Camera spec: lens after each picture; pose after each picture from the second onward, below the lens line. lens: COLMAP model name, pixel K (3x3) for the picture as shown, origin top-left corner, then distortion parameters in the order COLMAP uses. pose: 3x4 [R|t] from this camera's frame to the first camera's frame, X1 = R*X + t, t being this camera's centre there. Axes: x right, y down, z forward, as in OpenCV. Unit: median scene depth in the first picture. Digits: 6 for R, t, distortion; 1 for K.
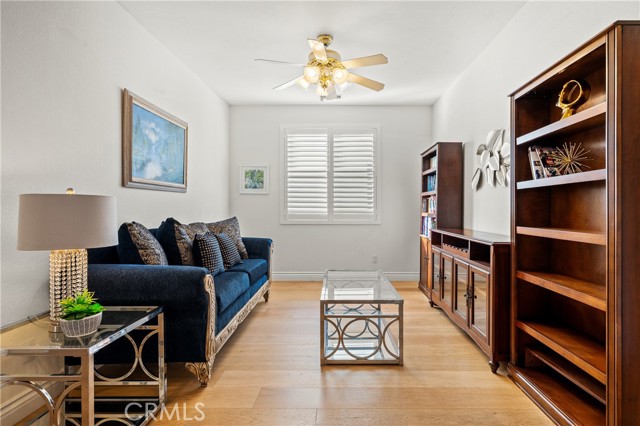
lens RADIAL K [[326.7, 0, 321.5], [0, 326.7, 211.5], [0, 0, 1]] dist [-0.001668, 0.000065]
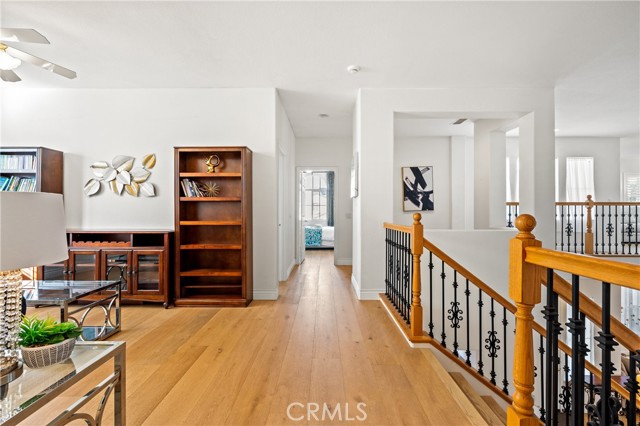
lens RADIAL K [[288.6, 0, 320.8], [0, 288.6, 209.8], [0, 0, 1]] dist [-0.000840, -0.000316]
pose [[-0.008599, 0.000036, 0.999963, -1.018965], [0.003969, 0.999992, -0.000002, -0.015149], [-0.999955, 0.003969, -0.008599, 0.224875]]
